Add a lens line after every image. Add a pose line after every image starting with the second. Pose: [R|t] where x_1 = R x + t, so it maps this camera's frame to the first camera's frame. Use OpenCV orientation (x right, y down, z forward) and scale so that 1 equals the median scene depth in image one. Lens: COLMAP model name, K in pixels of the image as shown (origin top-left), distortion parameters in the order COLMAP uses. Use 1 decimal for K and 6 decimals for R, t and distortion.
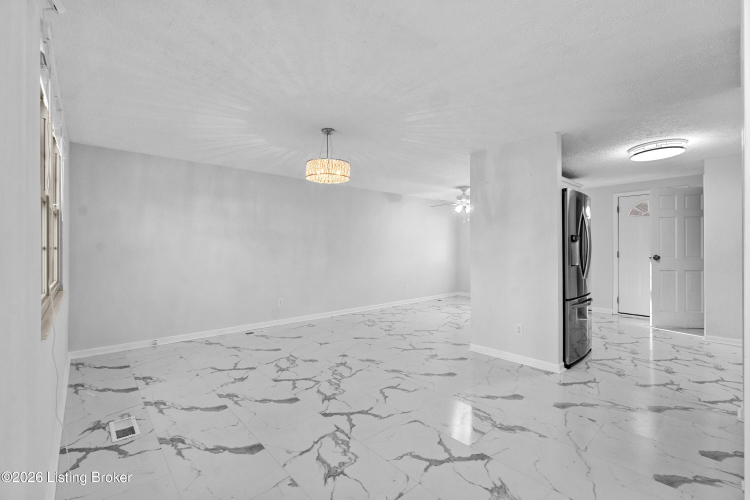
lens RADIAL K [[325.3, 0, 378.7], [0, 325.3, 248.8], [0, 0, 1]] dist [-0.003565, -0.000449]
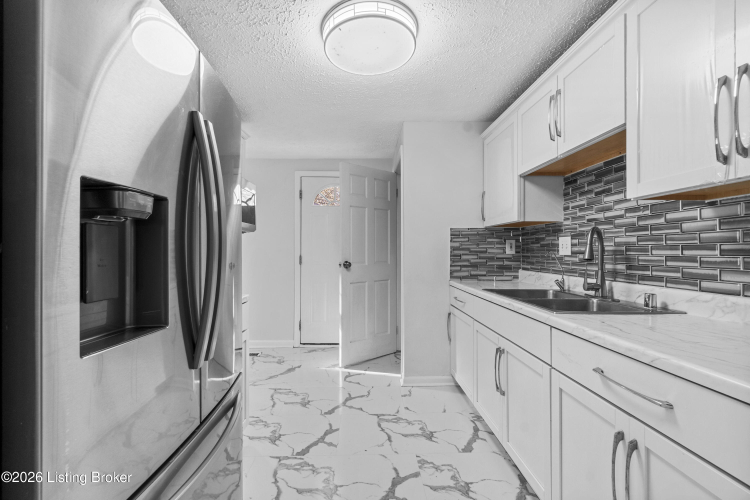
lens RADIAL K [[325.3, 0, 375.5], [0, 325.3, 249.0], [0, 0, 1]] dist [-0.003565, -0.000449]
pose [[0.659922, 0.000320, 0.751334, 0.382014], [0.002669, 0.999993, -0.002770, -0.003190], [-0.751329, 0.003834, 0.659916, 0.502510]]
